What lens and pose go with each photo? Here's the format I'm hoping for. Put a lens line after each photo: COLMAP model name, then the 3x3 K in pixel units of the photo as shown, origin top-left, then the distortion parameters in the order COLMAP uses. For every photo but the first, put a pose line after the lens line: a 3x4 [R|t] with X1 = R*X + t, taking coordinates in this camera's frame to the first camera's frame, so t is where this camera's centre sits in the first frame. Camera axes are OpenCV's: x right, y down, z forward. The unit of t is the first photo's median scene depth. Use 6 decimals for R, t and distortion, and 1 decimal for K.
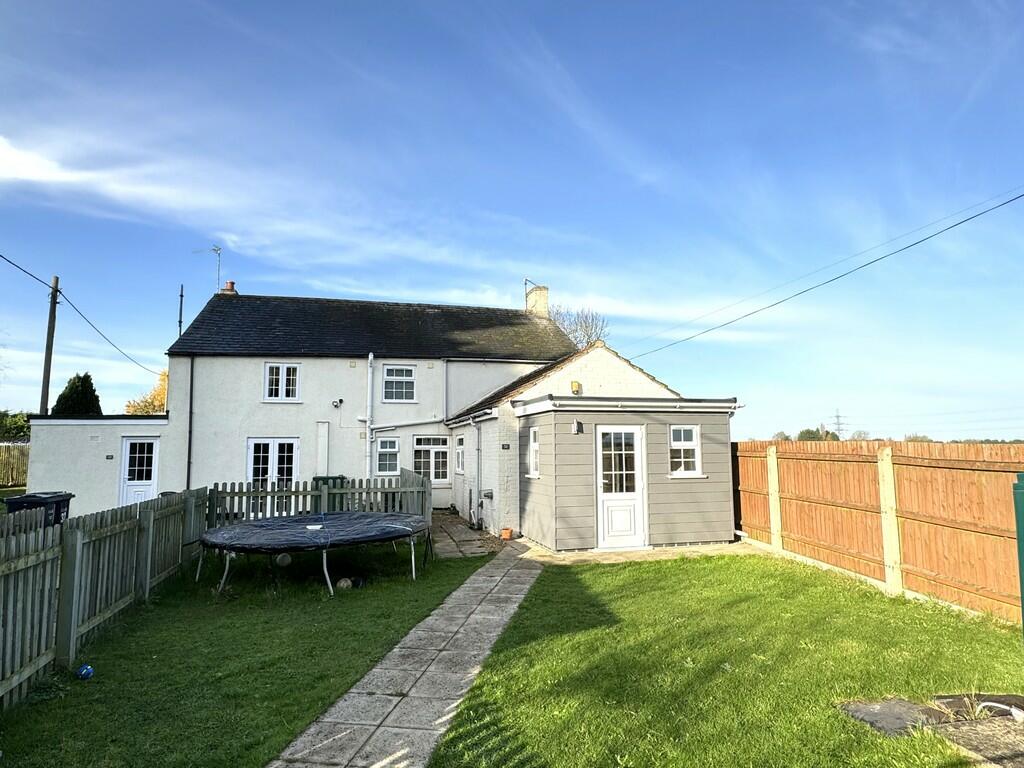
lens RADIAL K [[564.1, 0, 512.4], [0, 564.1, 382.9], [0, 0, 1]] dist [-0.000318, -0.000004]
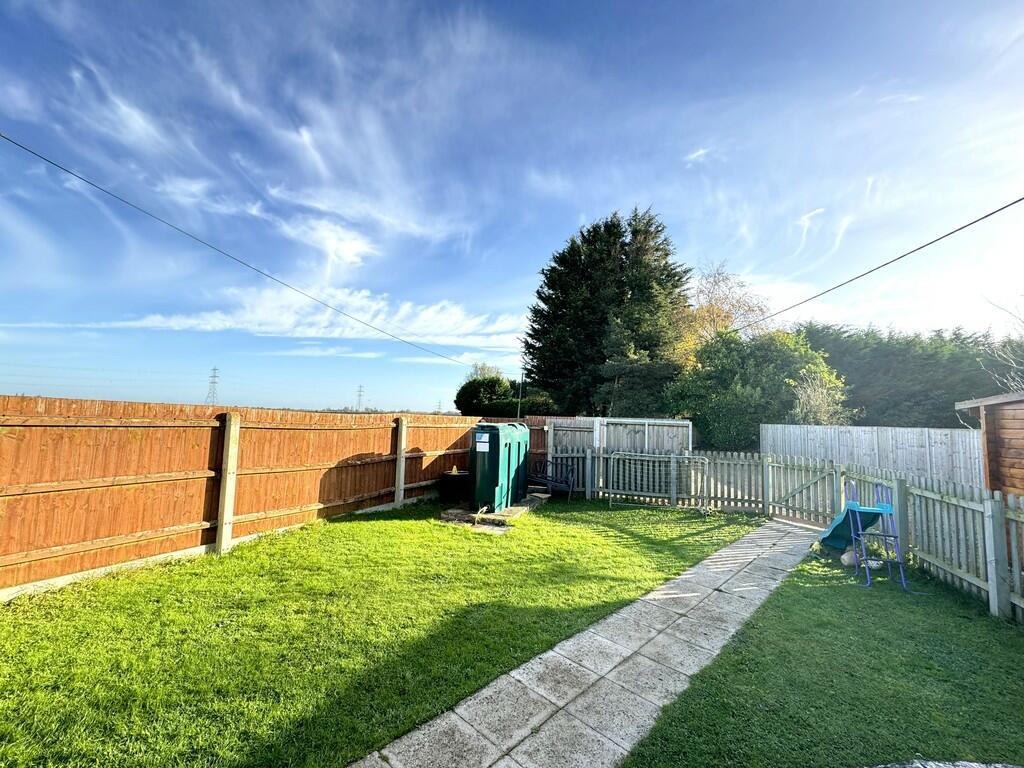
lens RADIAL K [[409.4, 0, 511.3], [0, 409.4, 386.2], [0, 0, 1]] dist [0.000011, 0.000228]
pose [[-0.829275, 0.032847, 0.557875, -0.276467], [-0.080805, 0.980733, -0.177860, 0.200492], [-0.552968, -0.192574, -0.810642, 1.730393]]
